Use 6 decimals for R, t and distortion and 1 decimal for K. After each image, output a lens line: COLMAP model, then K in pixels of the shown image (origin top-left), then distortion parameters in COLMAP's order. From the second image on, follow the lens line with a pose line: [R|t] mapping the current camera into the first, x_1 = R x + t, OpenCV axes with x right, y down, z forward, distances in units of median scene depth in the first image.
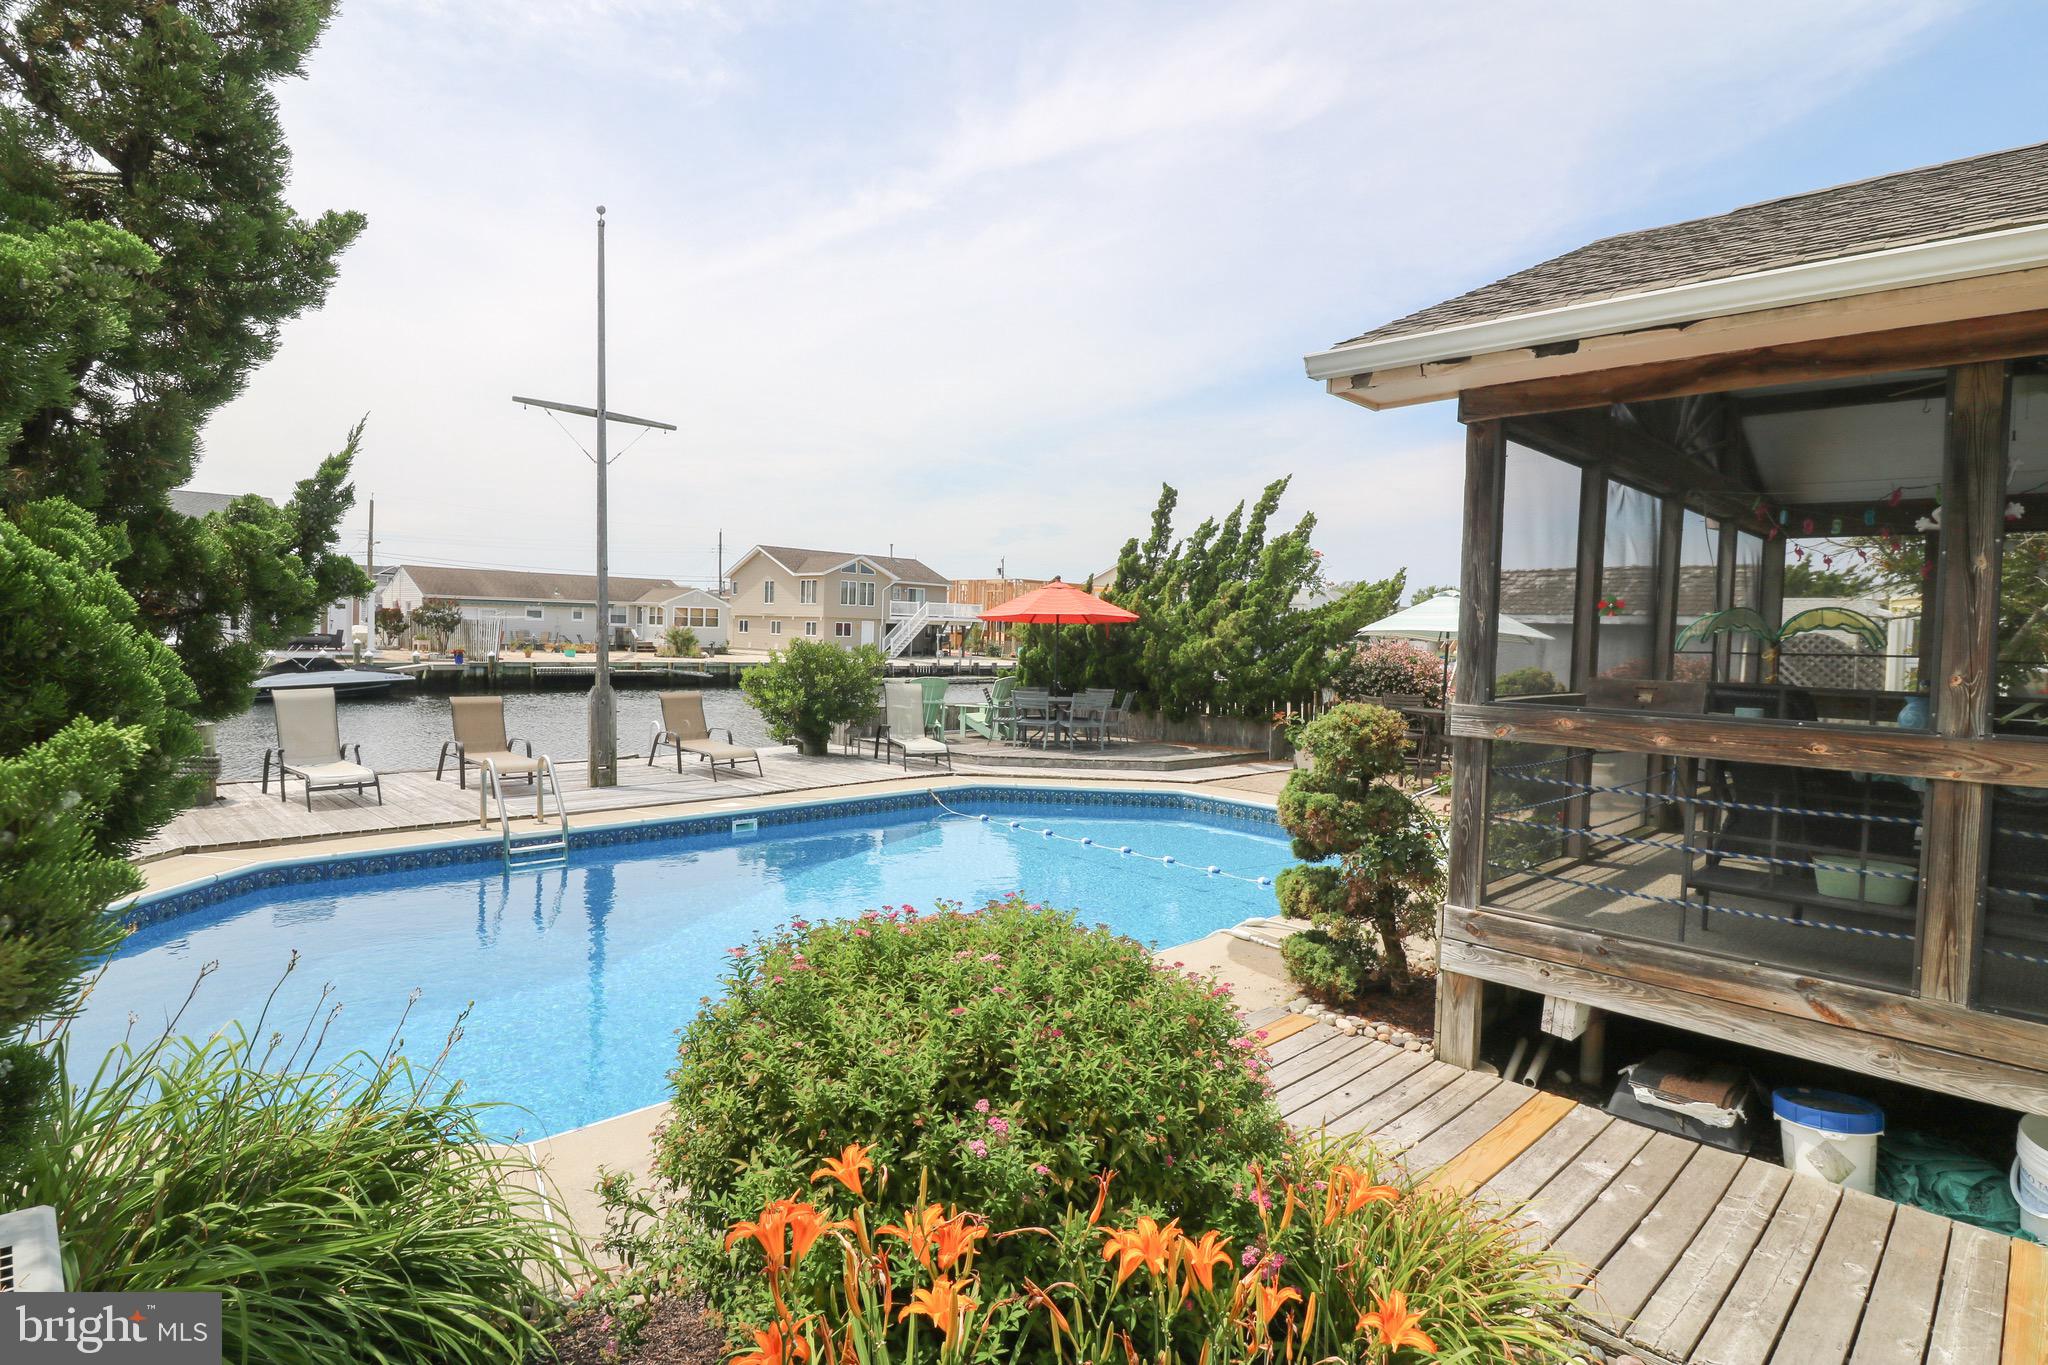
lens RADIAL K [[1044.9, 0, 1023.2], [0, 1044.9, 688.3], [0, 0, 1]] dist [-0.002352, -0.000576]
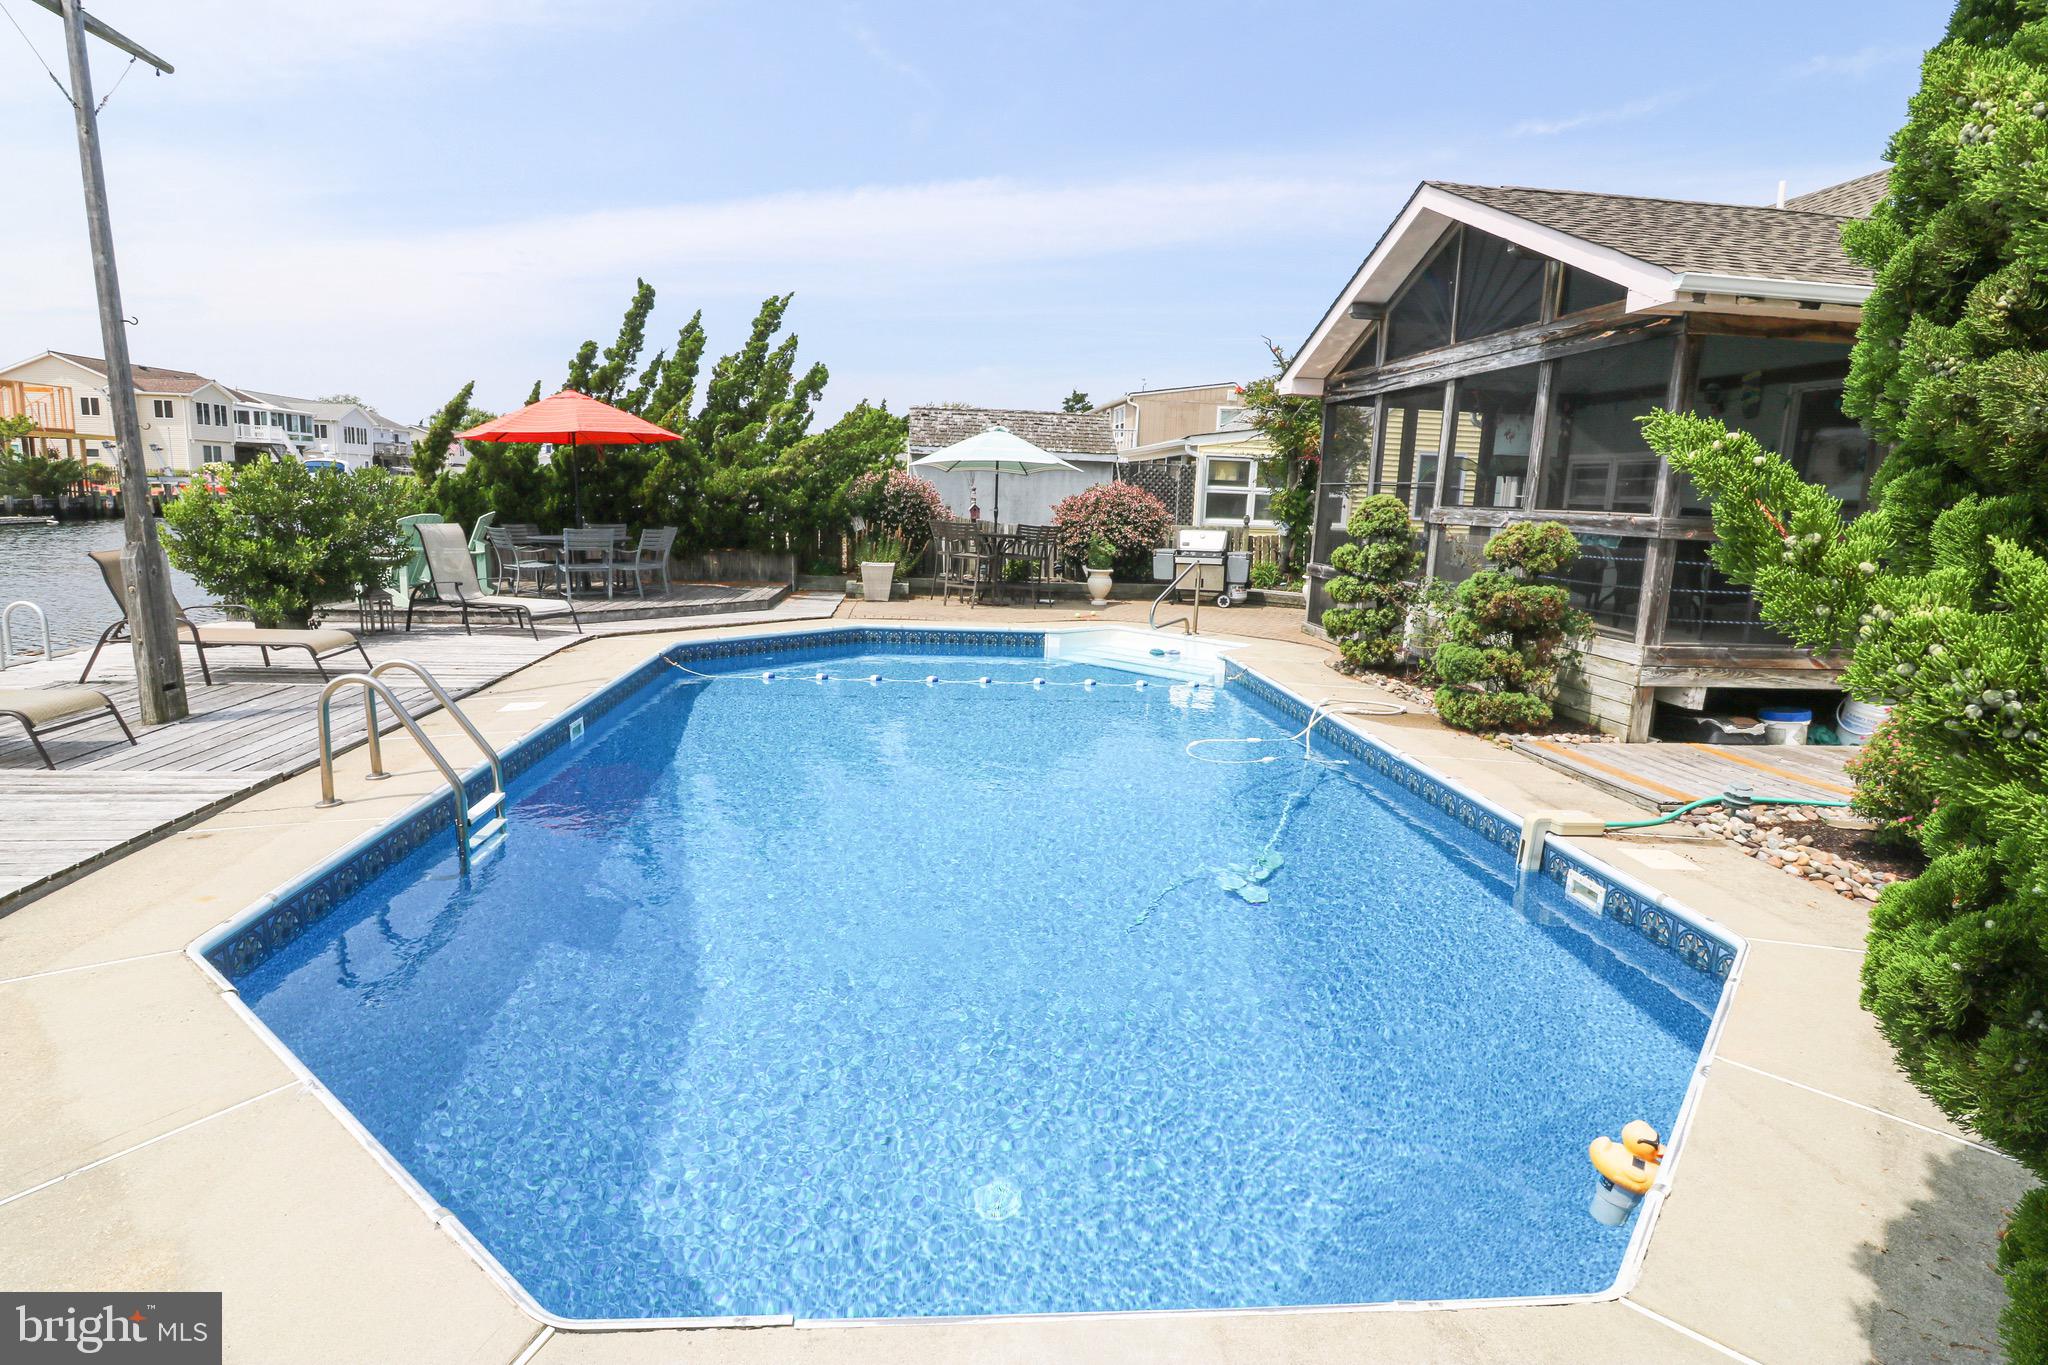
lens RADIAL K [[1044.9, 0, 1023.3], [0, 1044.9, 678.7], [0, 0, 1]] dist [-0.002352, -0.000576]
pose [[0.625257, -0.143020, 0.767202, -0.521946], [0.023266, 0.986043, 0.164855, -0.010302], [-0.780072, -0.085227, 0.619858, 0.275475]]
